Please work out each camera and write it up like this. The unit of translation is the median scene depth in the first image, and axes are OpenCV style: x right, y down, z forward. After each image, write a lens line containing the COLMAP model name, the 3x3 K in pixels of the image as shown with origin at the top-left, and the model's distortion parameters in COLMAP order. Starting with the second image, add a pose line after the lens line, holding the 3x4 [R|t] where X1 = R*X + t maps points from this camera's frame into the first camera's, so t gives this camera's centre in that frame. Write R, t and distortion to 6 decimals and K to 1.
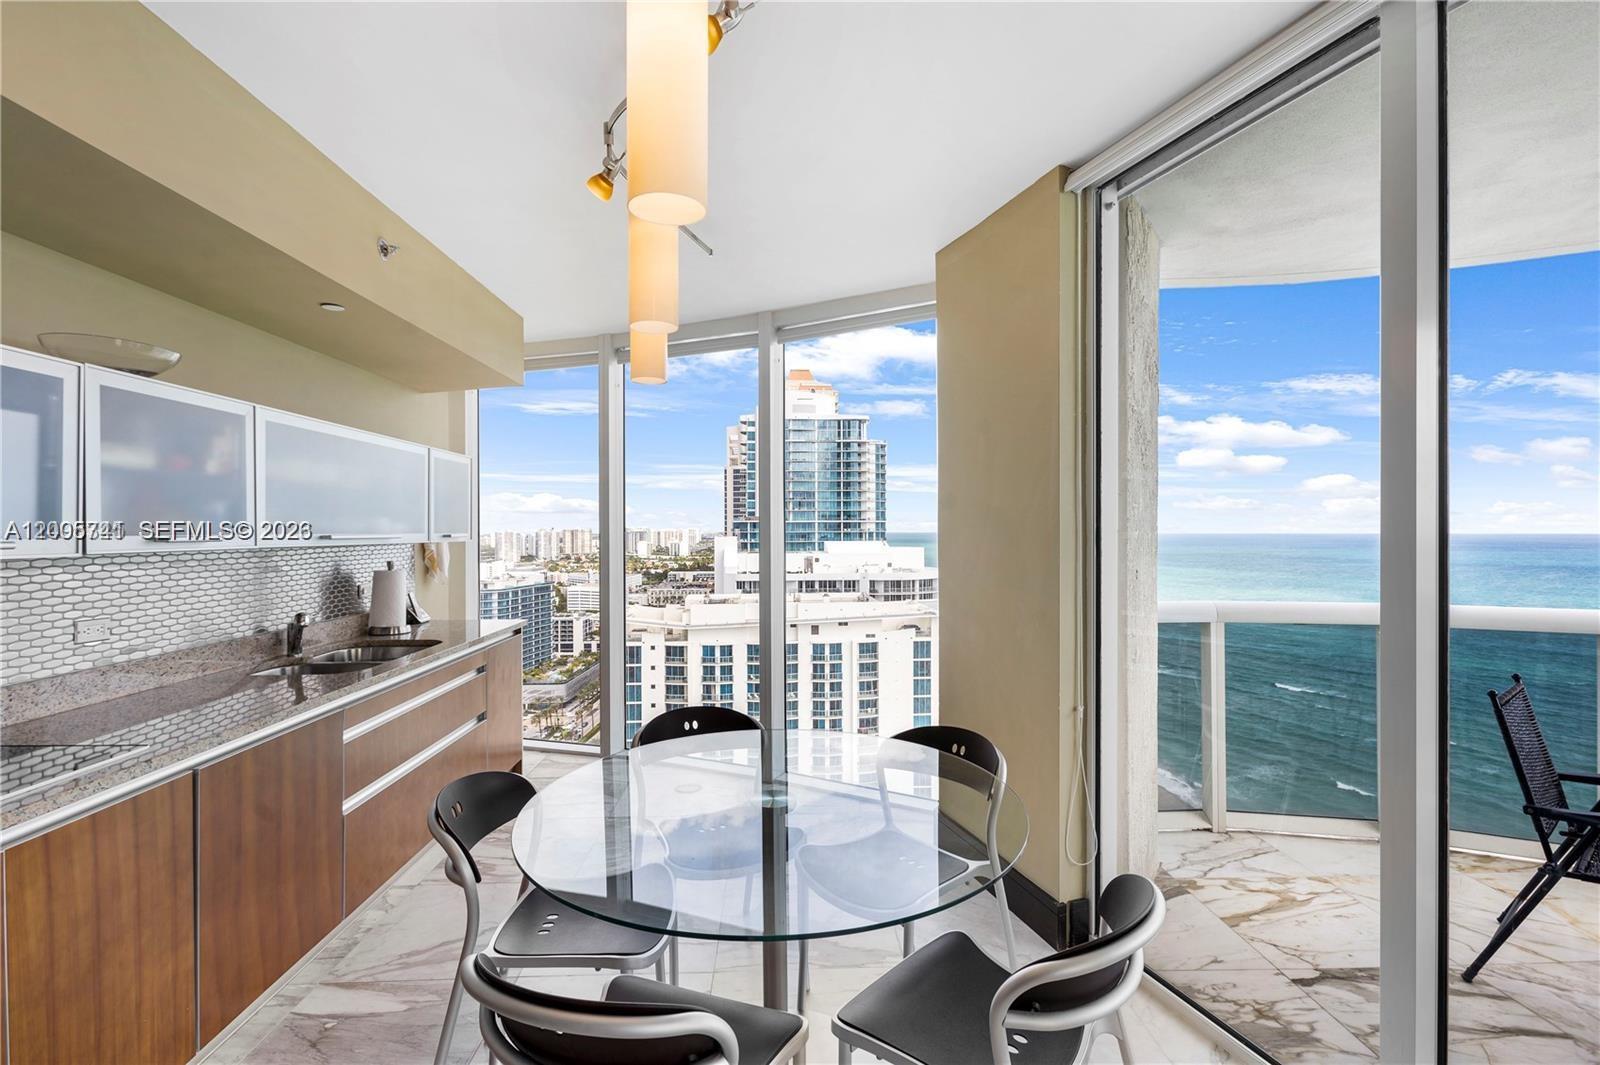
lens RADIAL K [[724.1, 0, 800.9], [0, 724.1, 535.0], [0, 0, 1]] dist [0.004364, -0.002601]
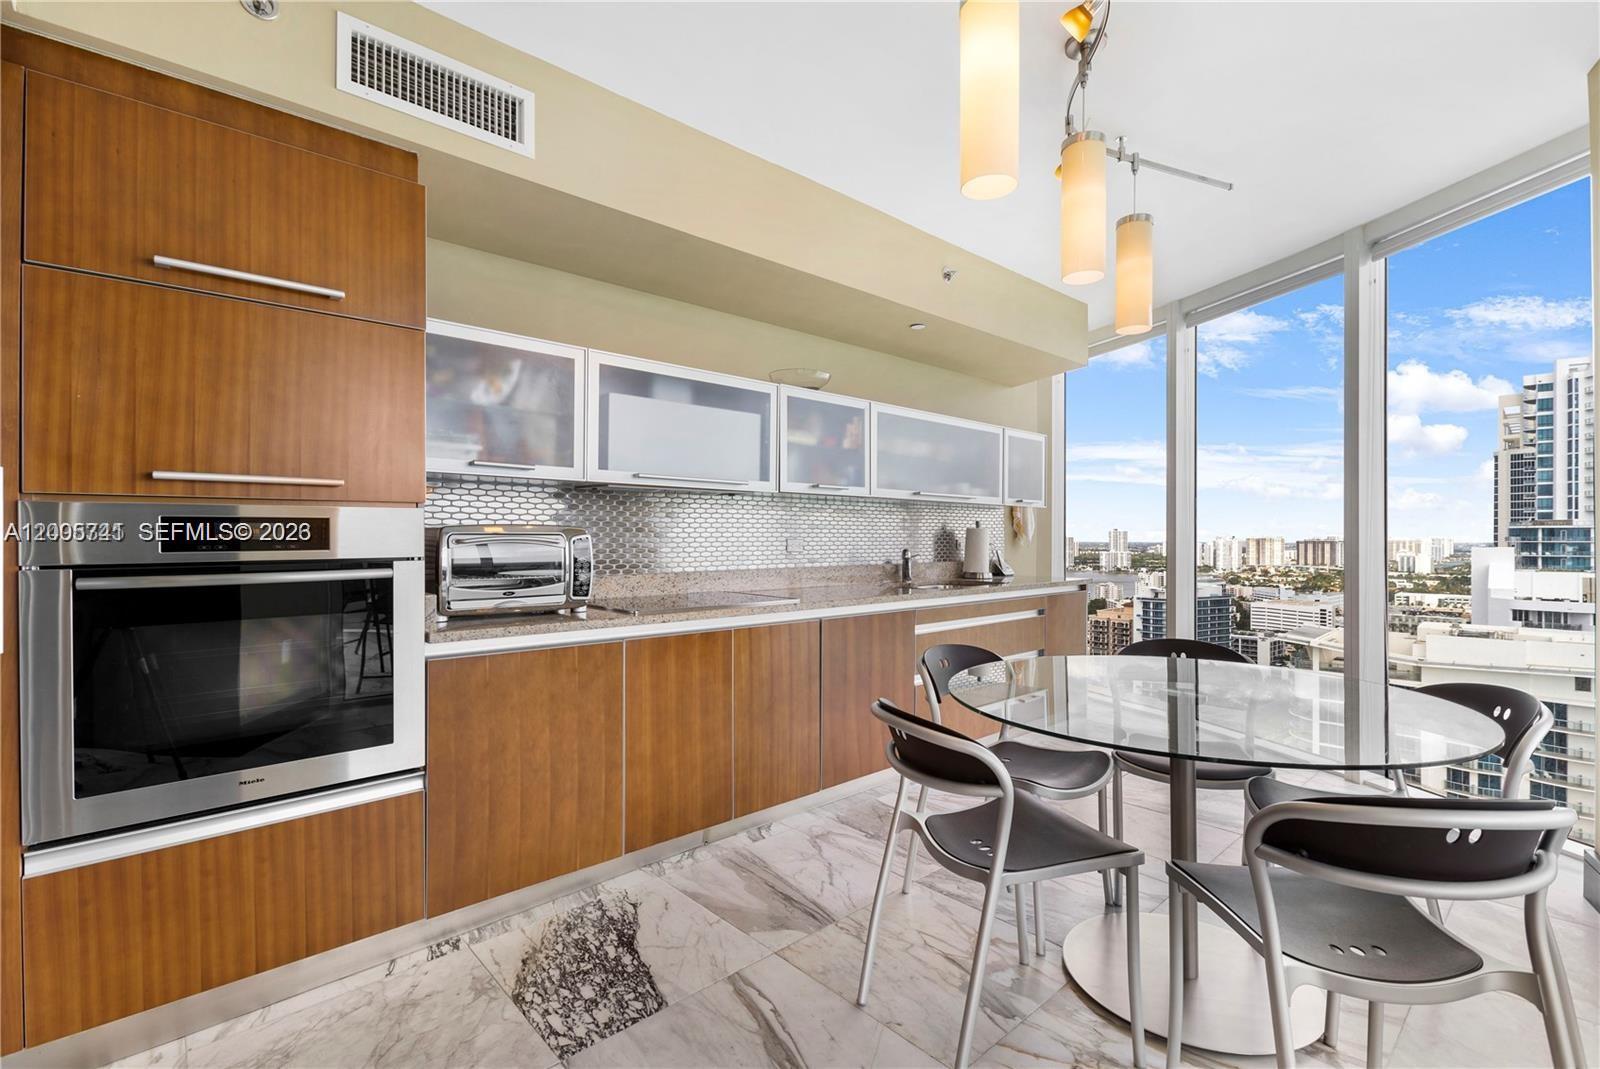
lens RADIAL K [[724.1, 0, 800.2], [0, 724.1, 537.3], [0, 0, 1]] dist [0.004364, -0.002601]
pose [[0.646010, 0.004082, -0.763318, 0.301055], [-0.009921, 0.999946, -0.003049, 0.108069], [0.763265, 0.009543, 0.646016, -0.080796]]
